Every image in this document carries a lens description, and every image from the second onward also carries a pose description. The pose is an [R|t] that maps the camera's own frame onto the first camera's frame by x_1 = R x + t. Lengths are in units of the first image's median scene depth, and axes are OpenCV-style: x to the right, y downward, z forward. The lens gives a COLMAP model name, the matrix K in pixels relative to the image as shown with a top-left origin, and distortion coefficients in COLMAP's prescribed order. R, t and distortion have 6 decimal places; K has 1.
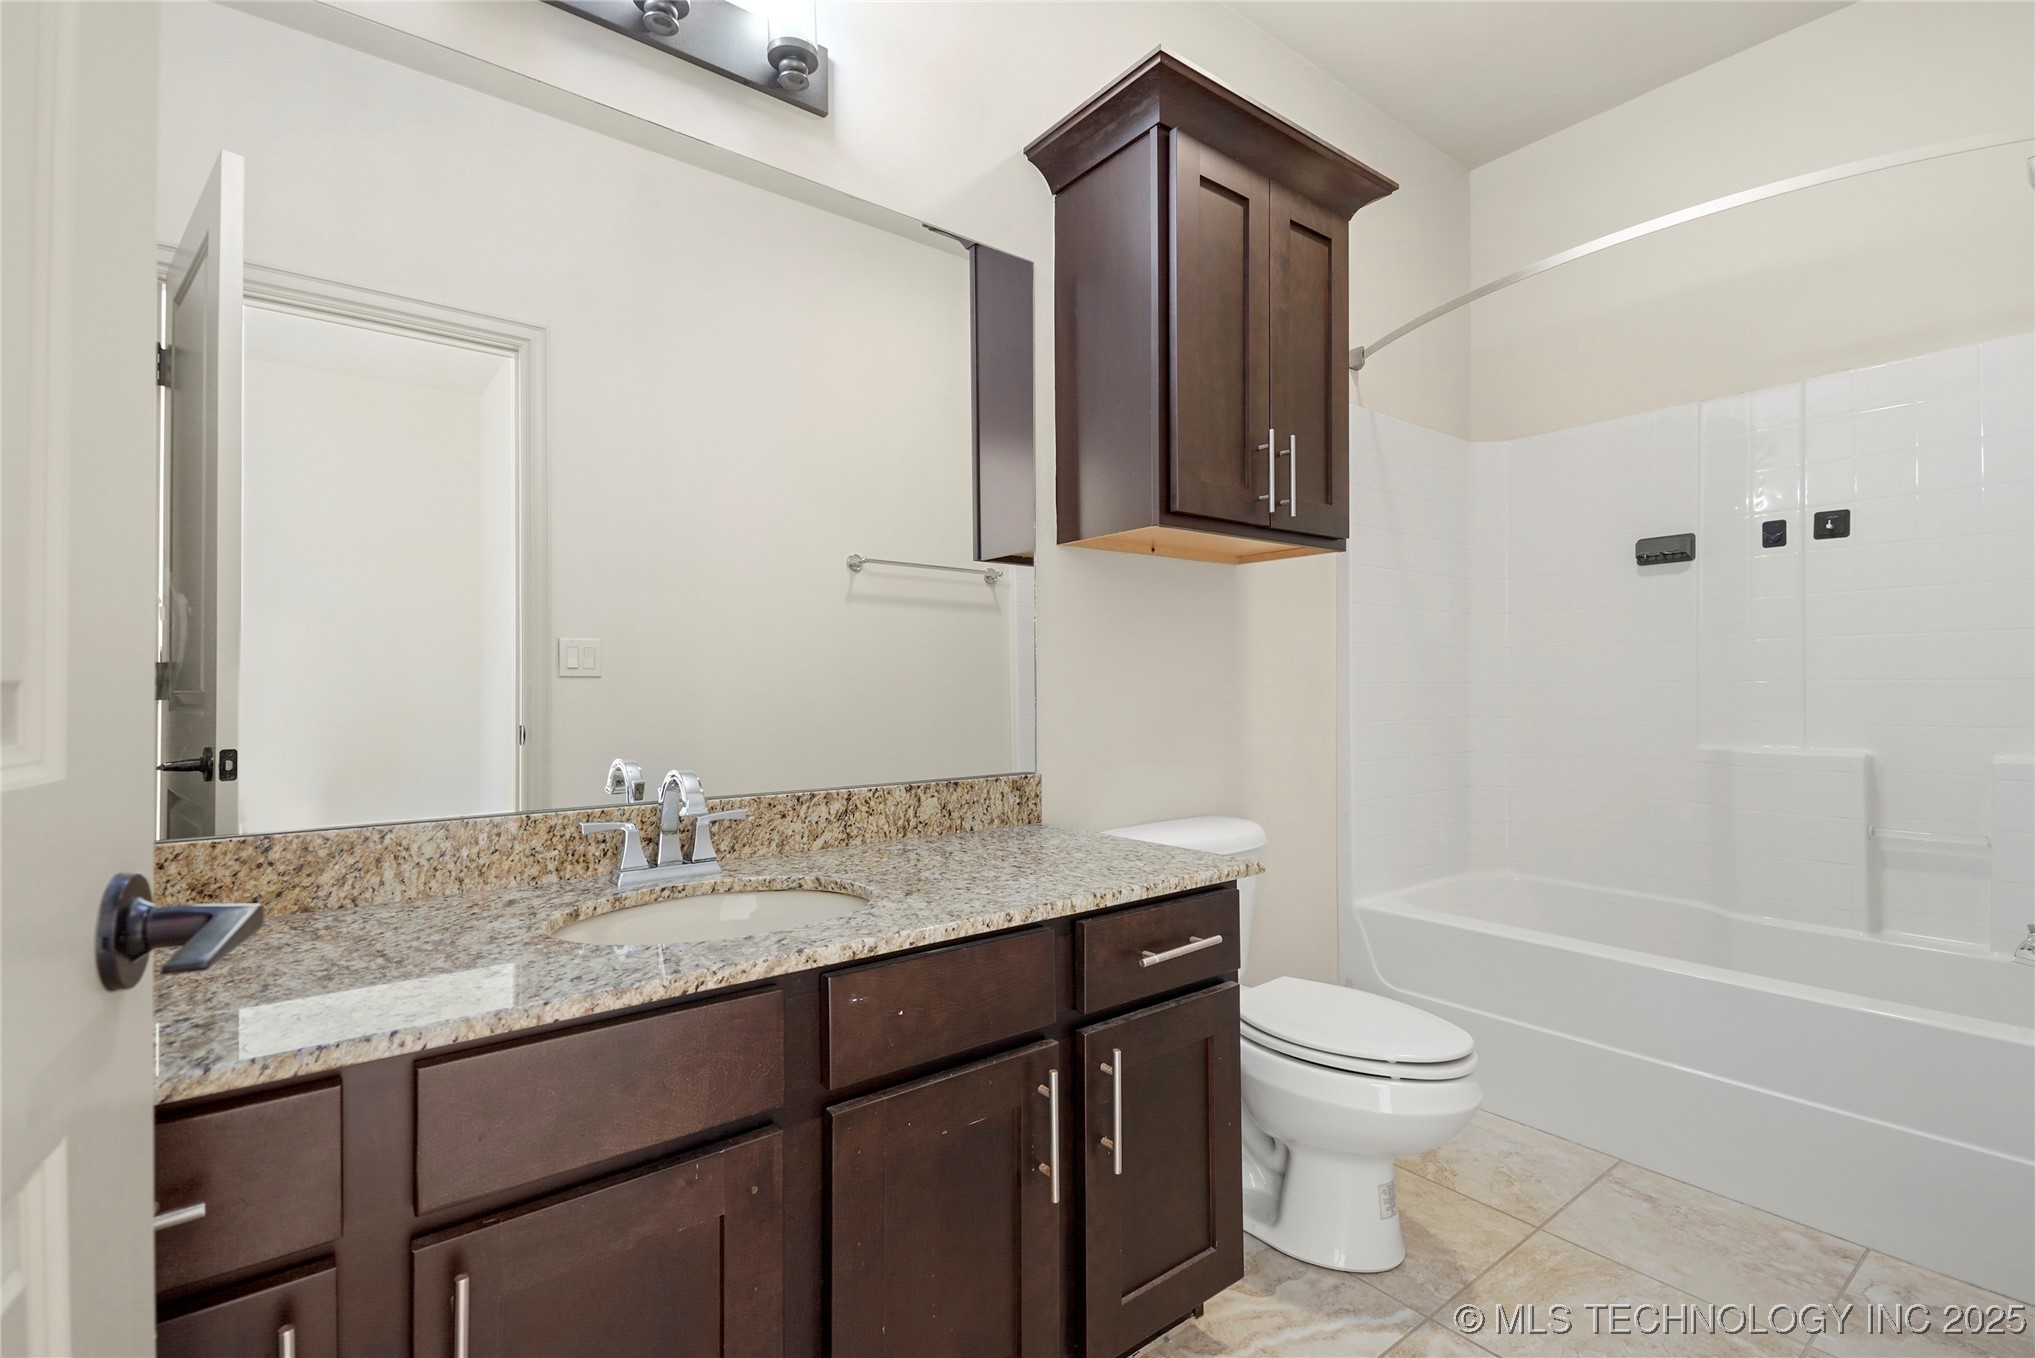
lens RADIAL K [[932.3, 0, 1012.1], [0, 932.3, 684.1], [0, 0, 1]] dist [0.000707, -0.001326]
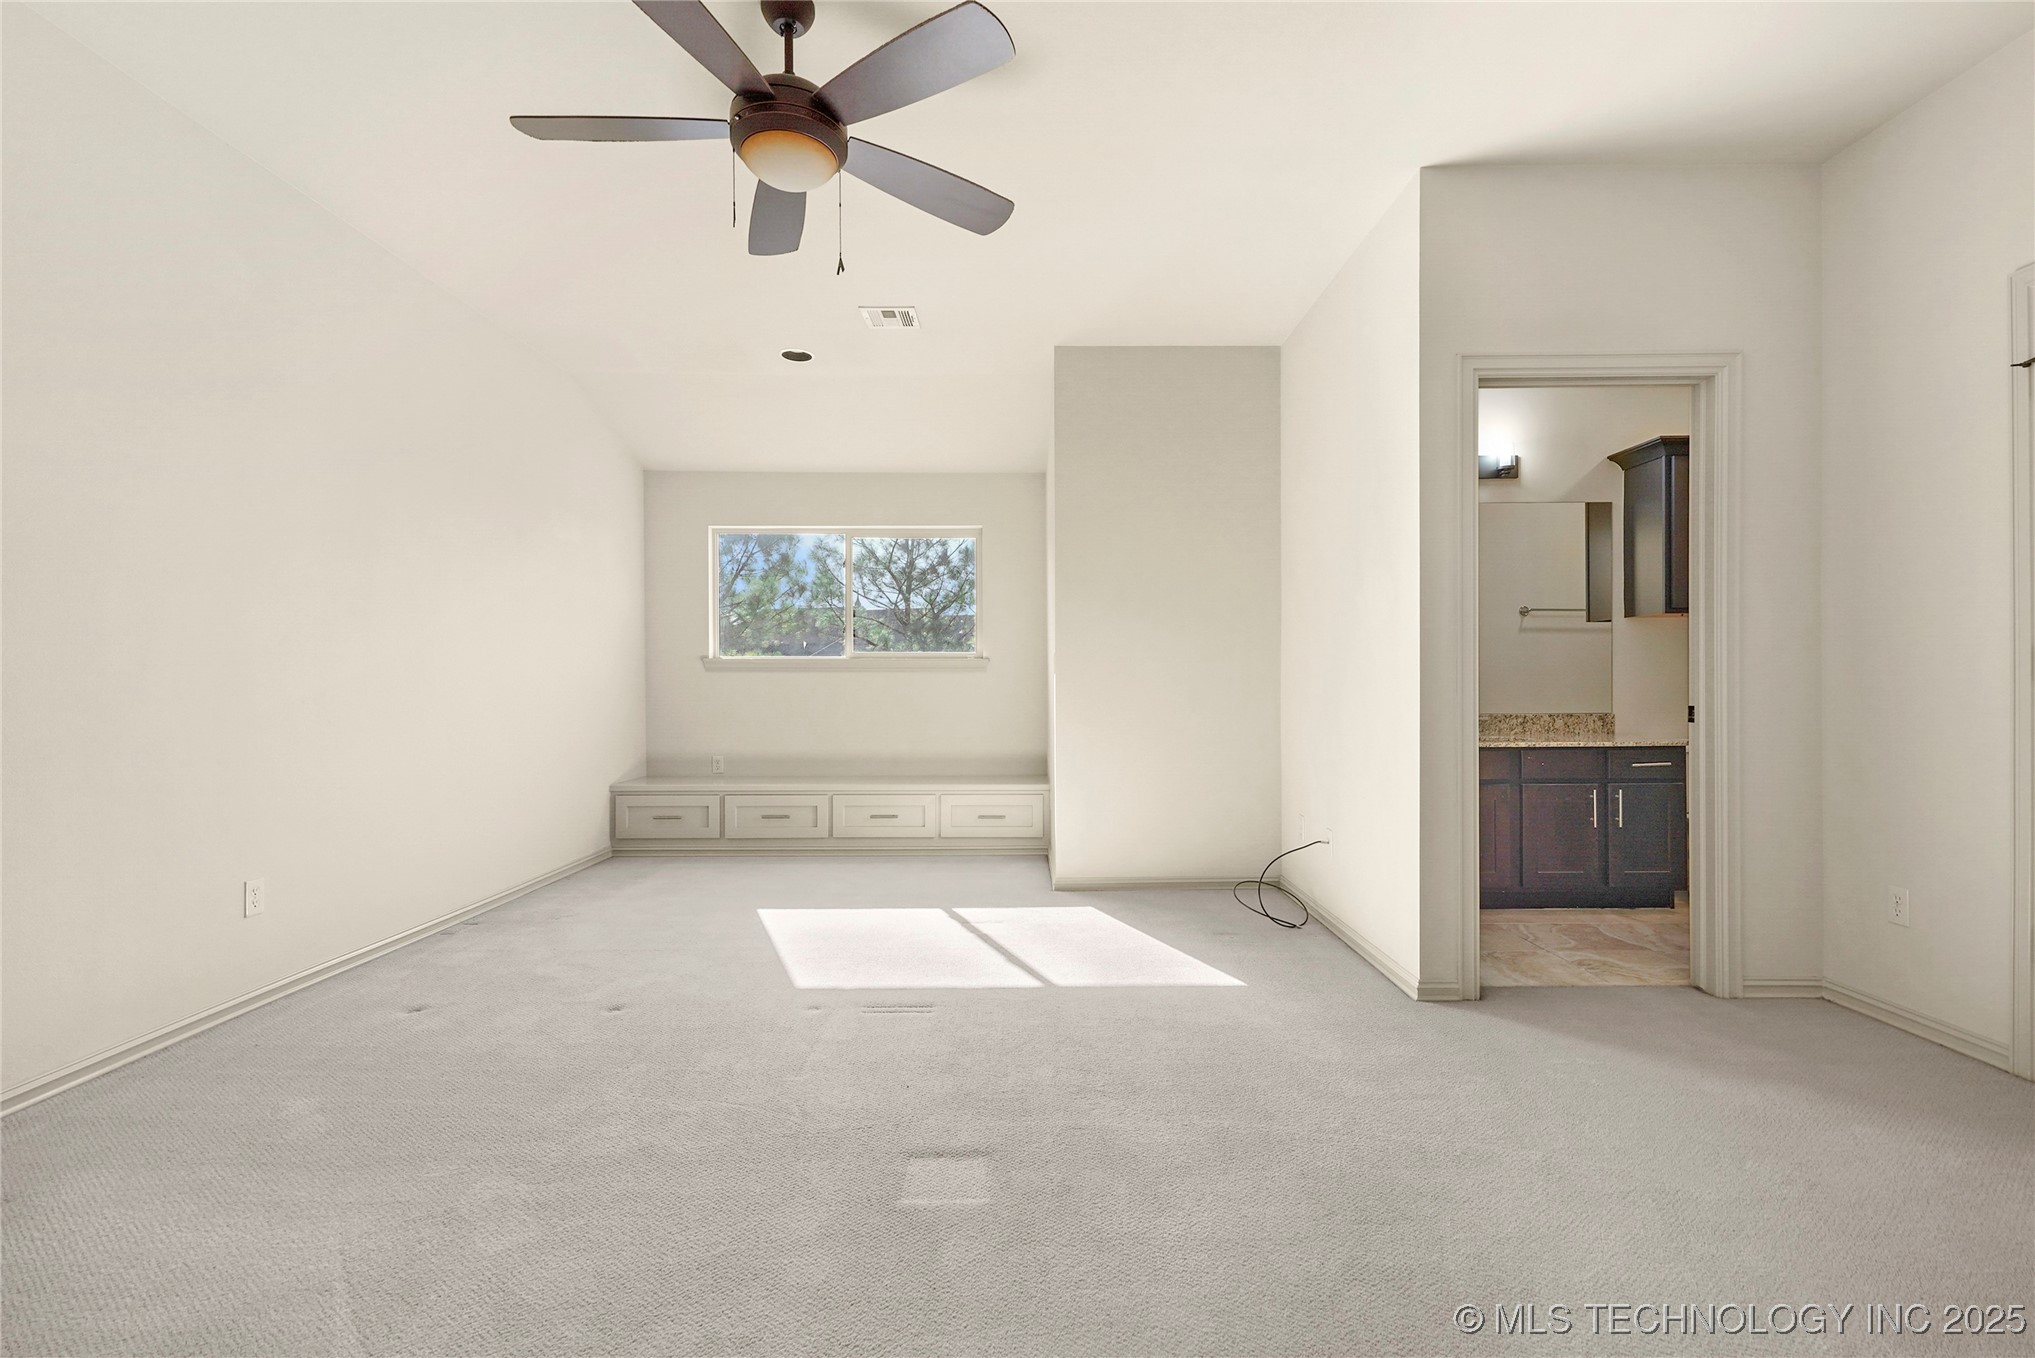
lens RADIAL K [[932.3, 0, 1001.3], [0, 932.3, 699.0], [0, 0, 1]] dist [0.000707, -0.001326]
pose [[0.785164, 0.010332, -0.619202, 0.294734], [0.001783, 0.999819, 0.018944, 0.010007], [0.619285, -0.015978, 0.785003, -1.981213]]
